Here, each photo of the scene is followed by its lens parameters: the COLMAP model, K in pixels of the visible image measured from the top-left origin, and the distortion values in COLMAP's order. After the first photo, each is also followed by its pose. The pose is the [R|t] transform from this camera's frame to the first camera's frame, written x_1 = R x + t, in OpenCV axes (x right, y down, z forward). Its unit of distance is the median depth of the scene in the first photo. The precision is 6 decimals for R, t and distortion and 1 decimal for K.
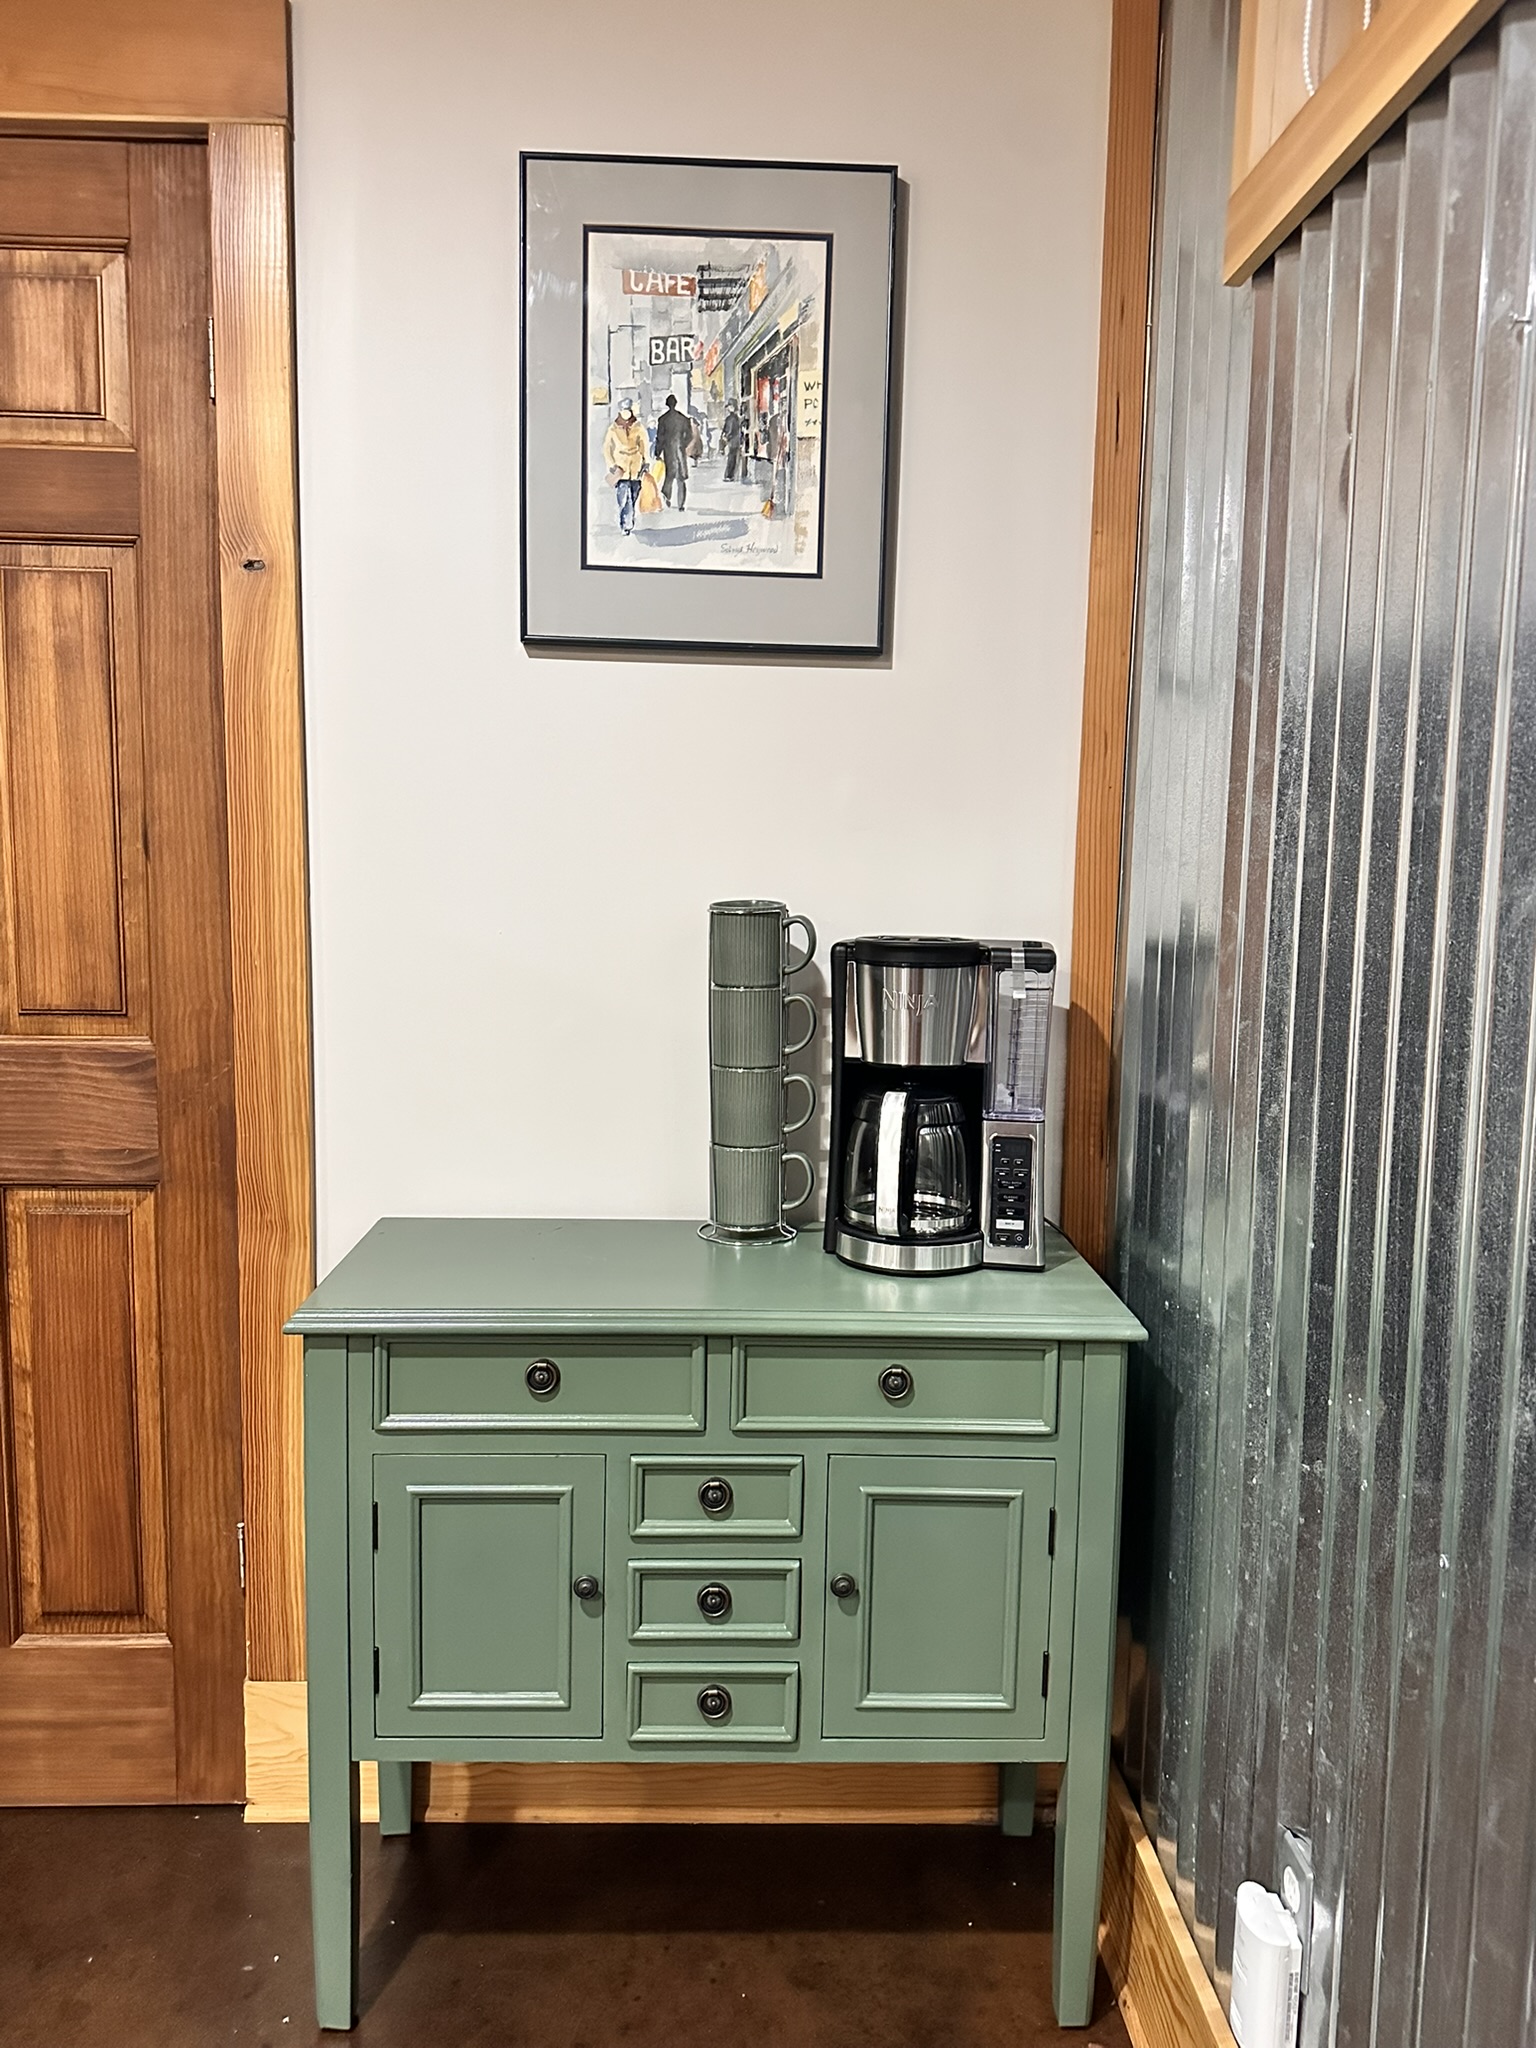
lens RADIAL K [[1548.5, 0, 767.6], [0, 1548.5, 1023.0], [0, 0, 1]] dist [0.003673, 0.000257]
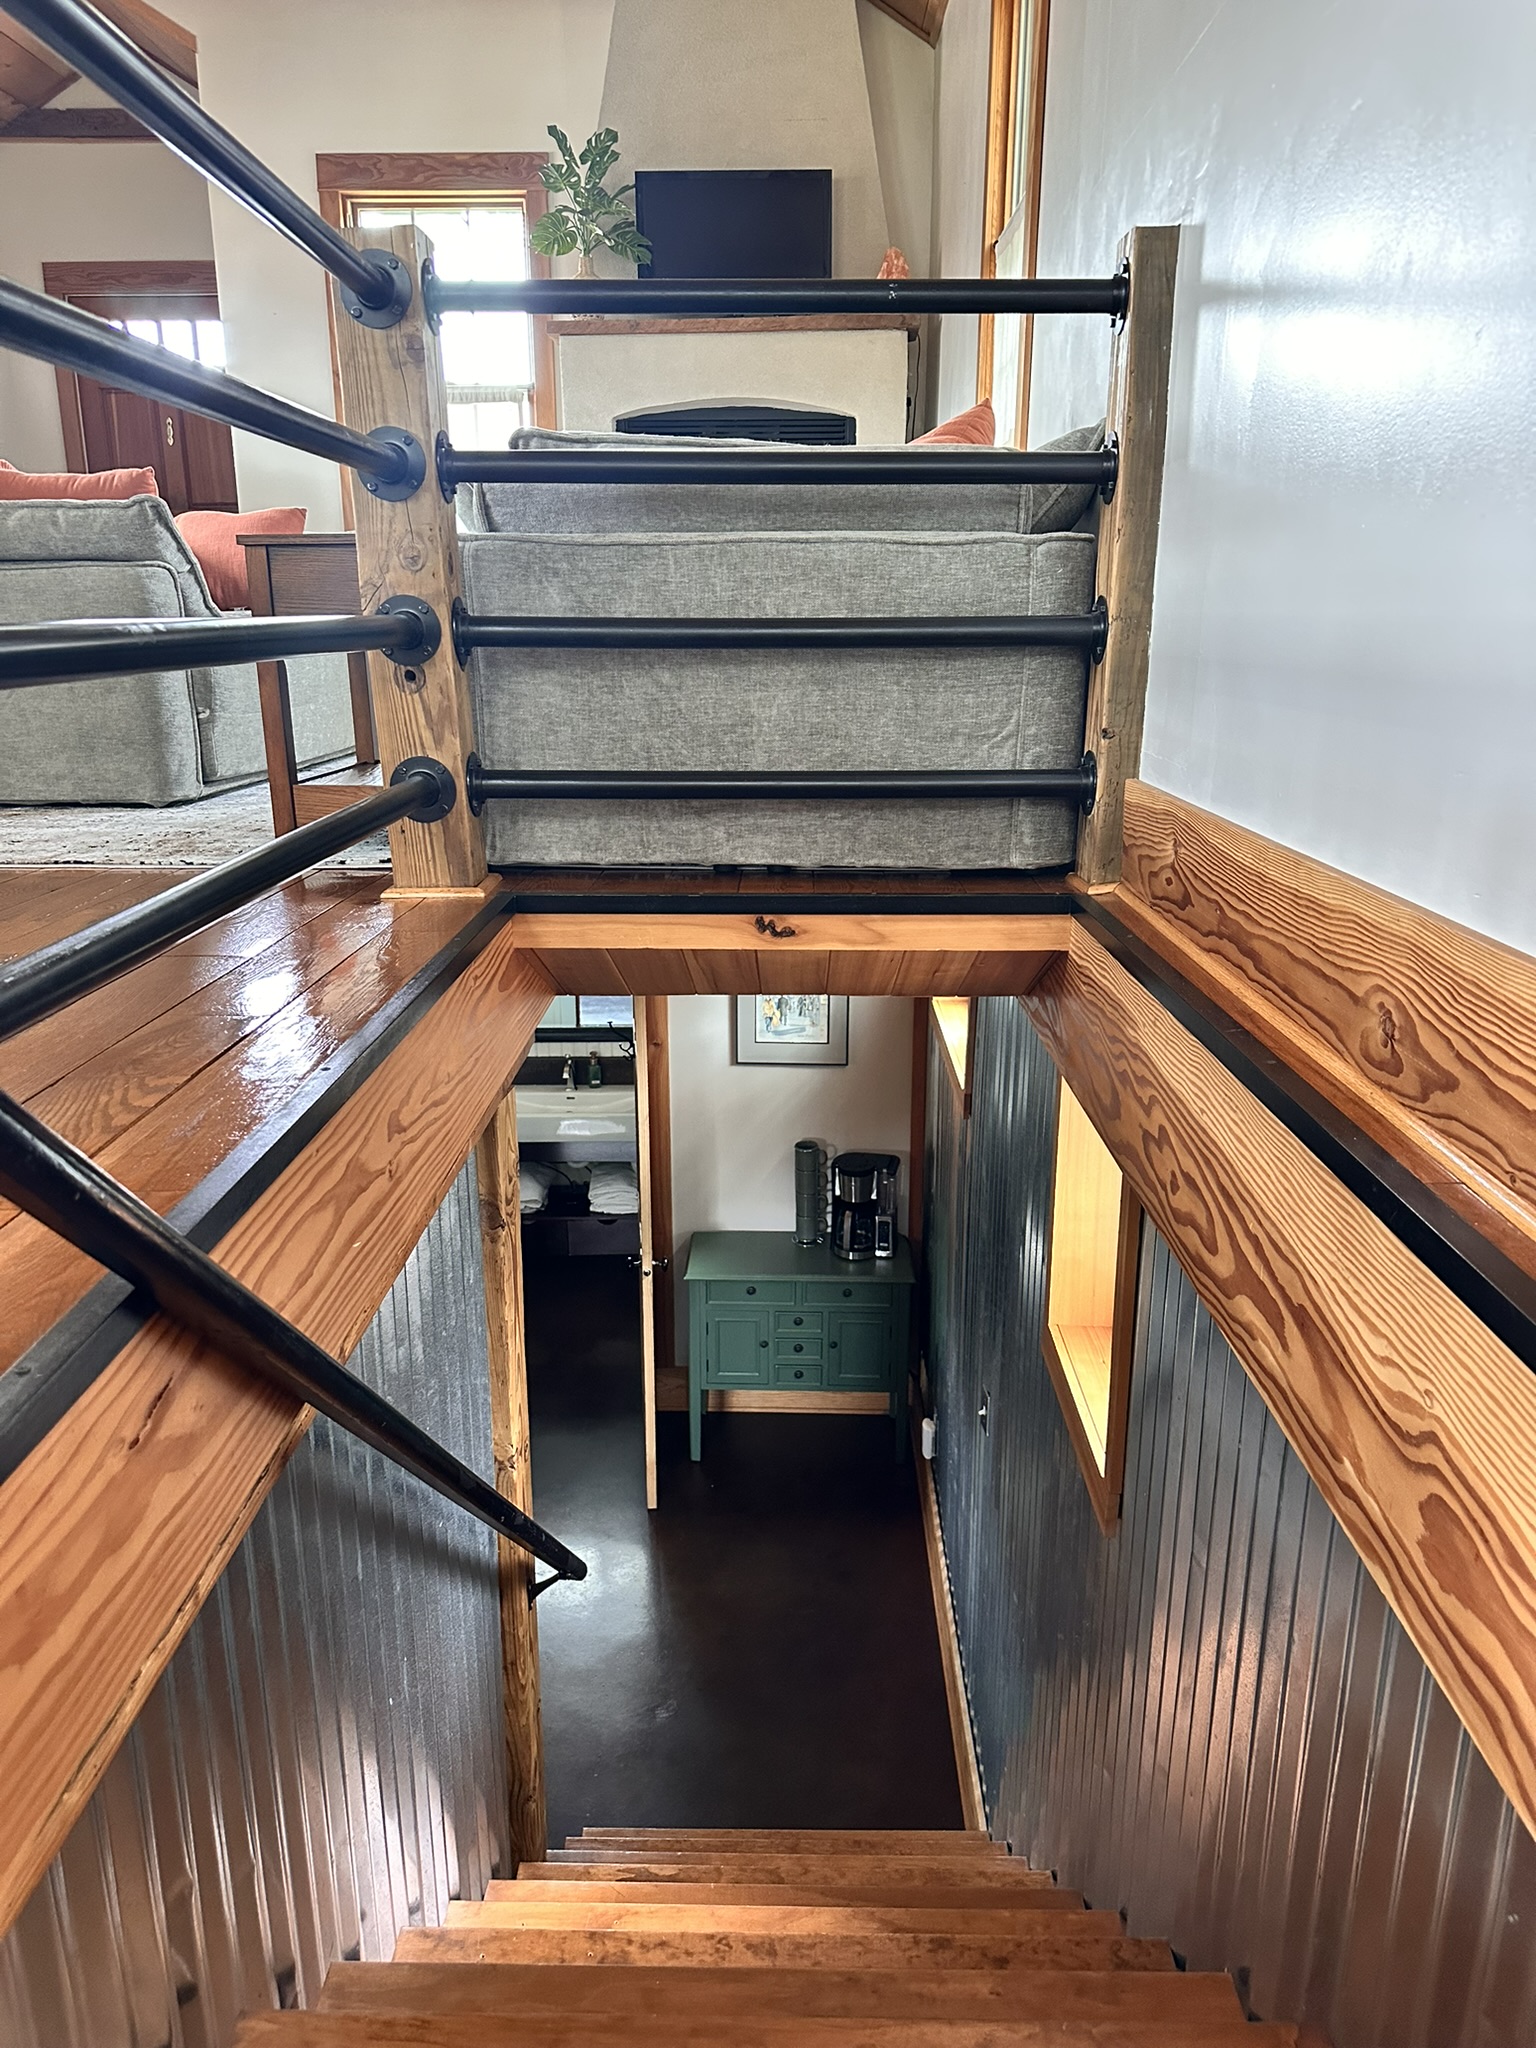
lens RADIAL K [[1458.9, 0, 766.9], [0, 1458.9, 1028.0], [0, 0, 1]] dist [0.025292, -0.012059]
pose [[0.998329, -0.004834, -0.057576, 0.082052], [0.014351, 0.986014, 0.166044, -0.830900], [0.055968, -0.166593, 0.984436, -2.002679]]
